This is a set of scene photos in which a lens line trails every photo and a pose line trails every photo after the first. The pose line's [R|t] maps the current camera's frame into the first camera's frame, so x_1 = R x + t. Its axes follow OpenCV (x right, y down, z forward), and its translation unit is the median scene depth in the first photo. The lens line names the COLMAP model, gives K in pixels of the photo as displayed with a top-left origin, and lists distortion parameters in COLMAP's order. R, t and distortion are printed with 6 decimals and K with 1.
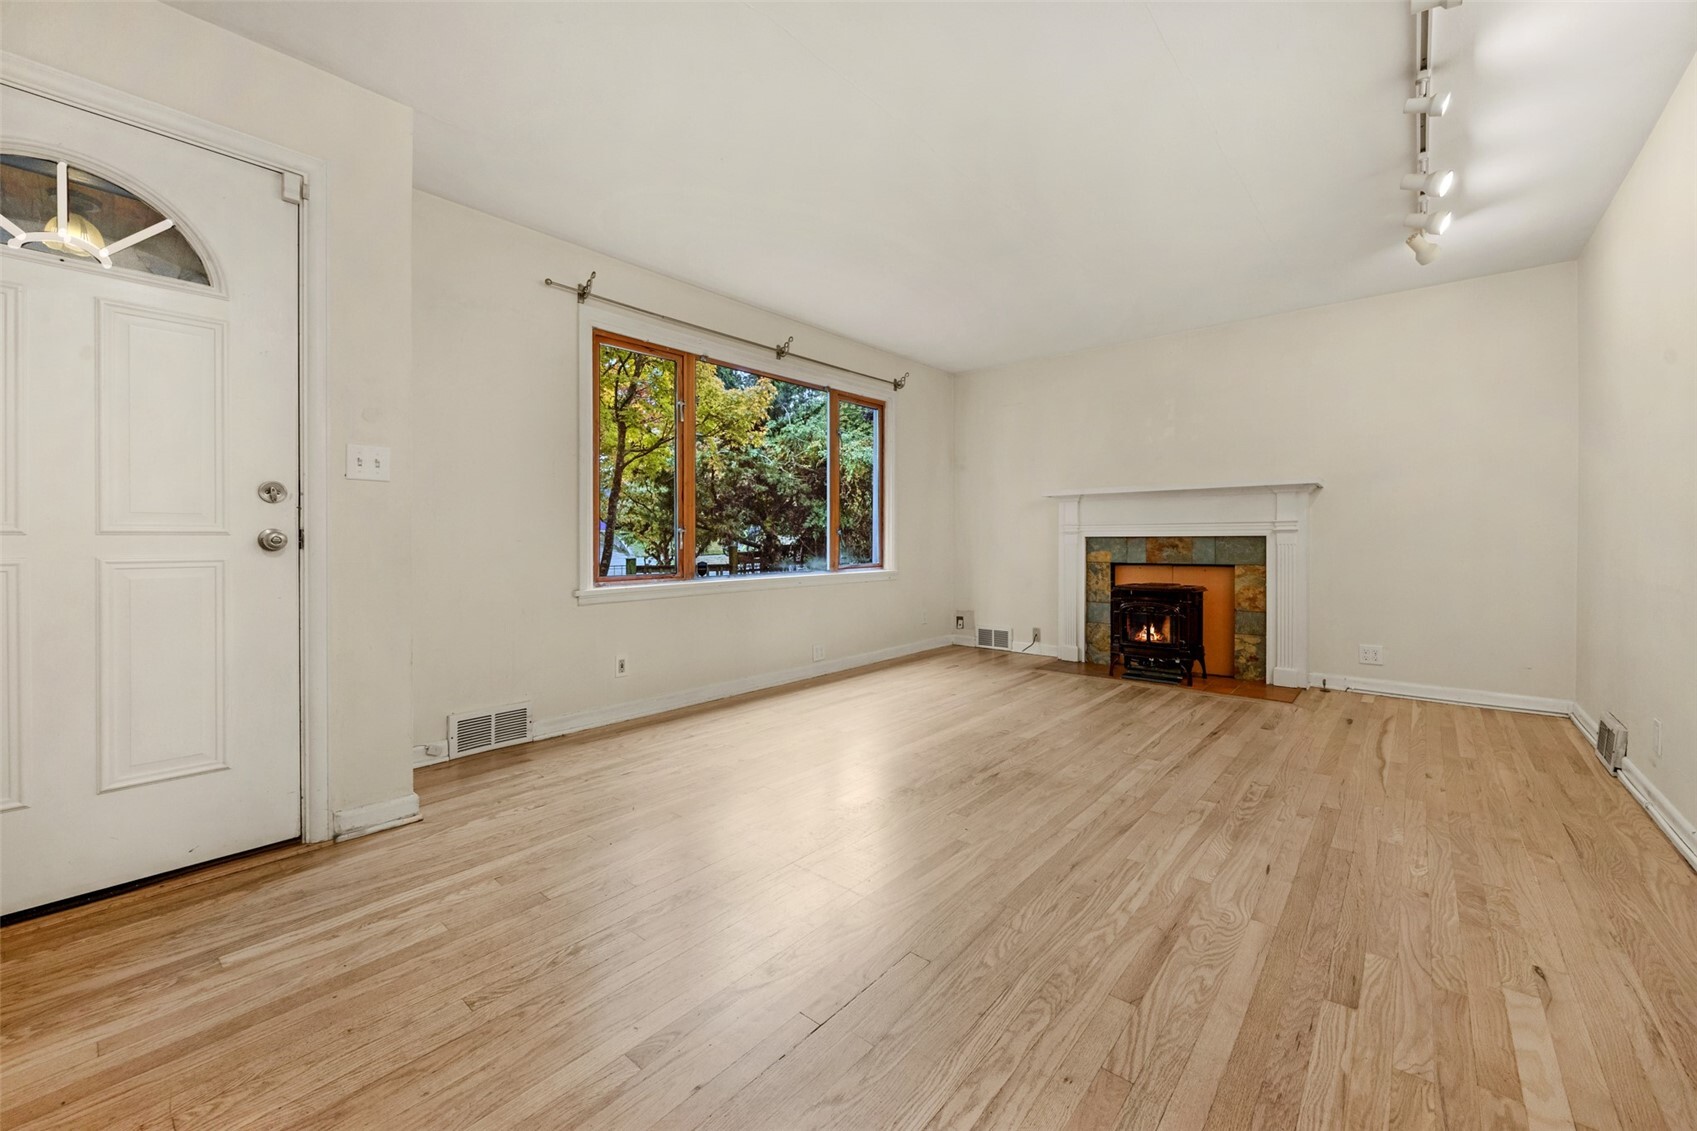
lens RADIAL K [[668.3, 0, 863.5], [0, 668.3, 538.3], [0, 0, 1]] dist [-0.005726, 0.000371]
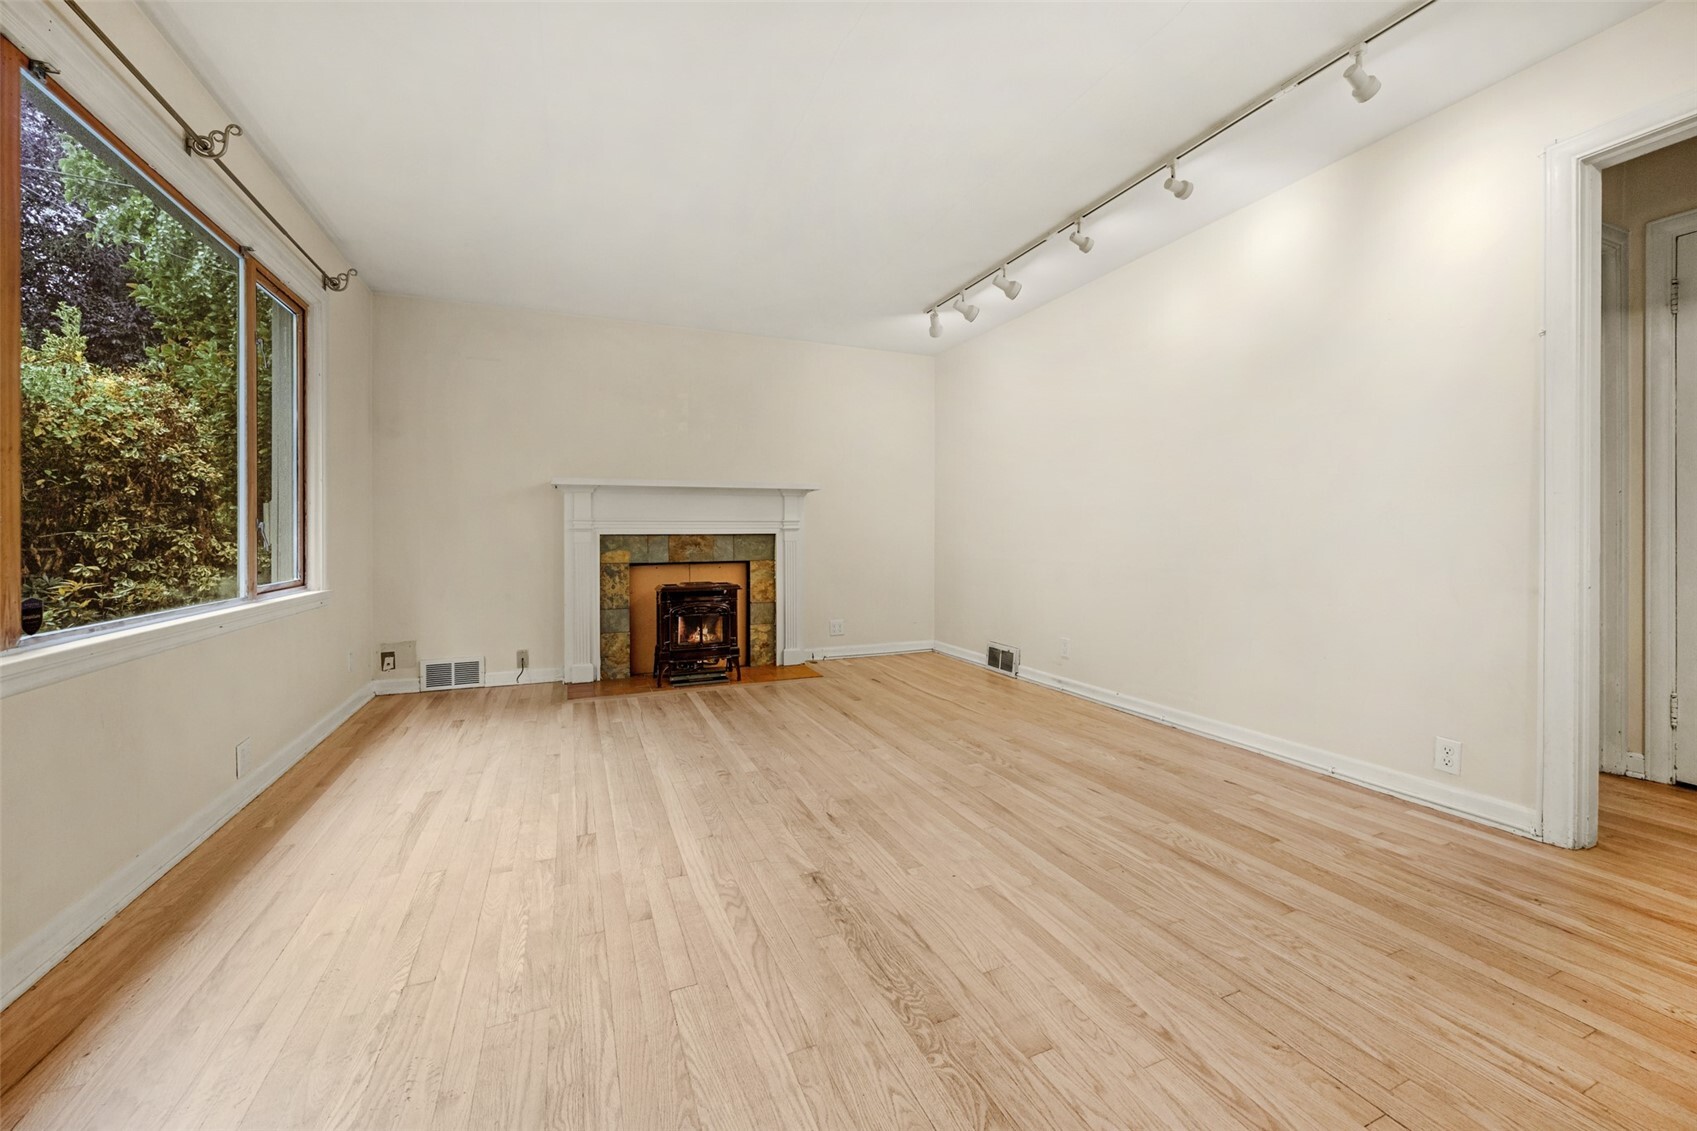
lens RADIAL K [[668.3, 0, 861.8], [0, 668.3, 540.4], [0, 0, 1]] dist [-0.005726, 0.000371]
pose [[0.451371, -0.006508, 0.892313, -0.492681], [0.003847, 0.999978, 0.005347, 0.003268], [-0.892328, 0.001019, 0.451386, 0.544169]]
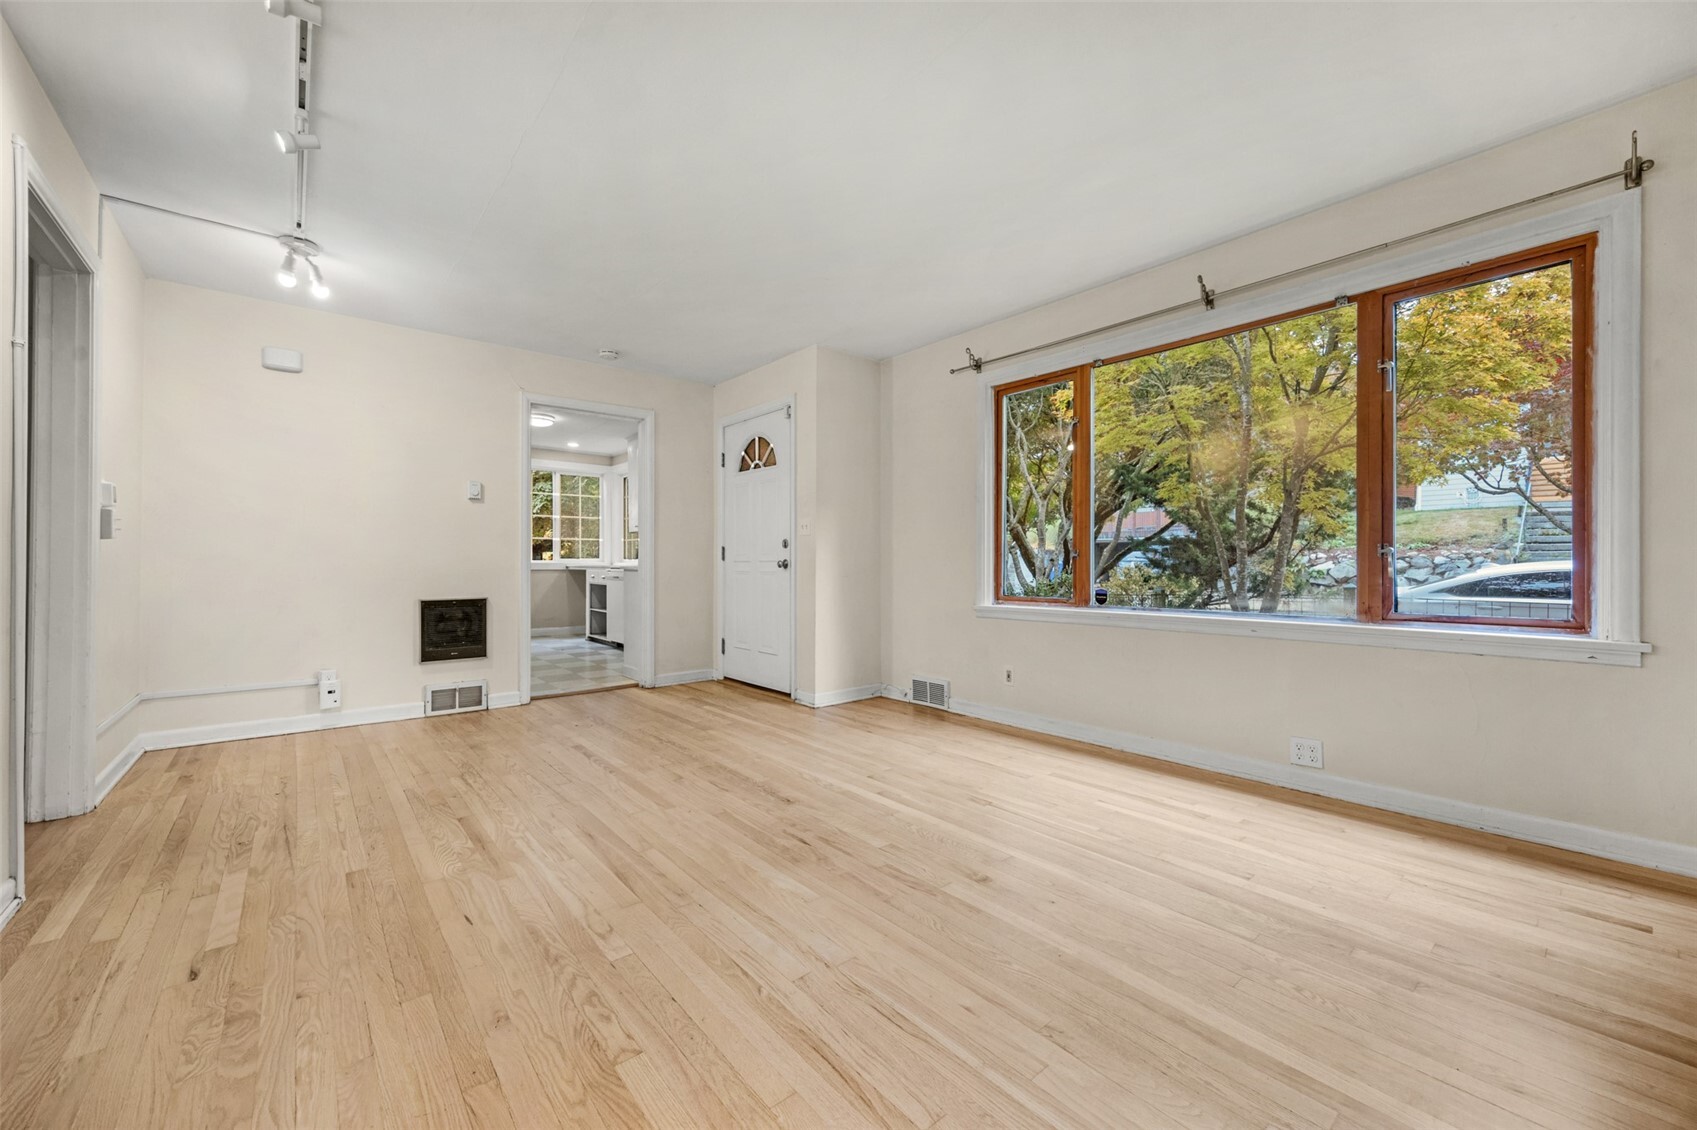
lens RADIAL K [[668.3, 0, 851.1], [0, 668.3, 556.3], [0, 0, 1]] dist [-0.005726, 0.000371]
pose [[-0.183496, -0.009966, -0.982970, 0.949162], [0.002693, 0.999940, -0.010641, 0.000558], [0.983017, -0.004600, -0.183458, 1.128207]]
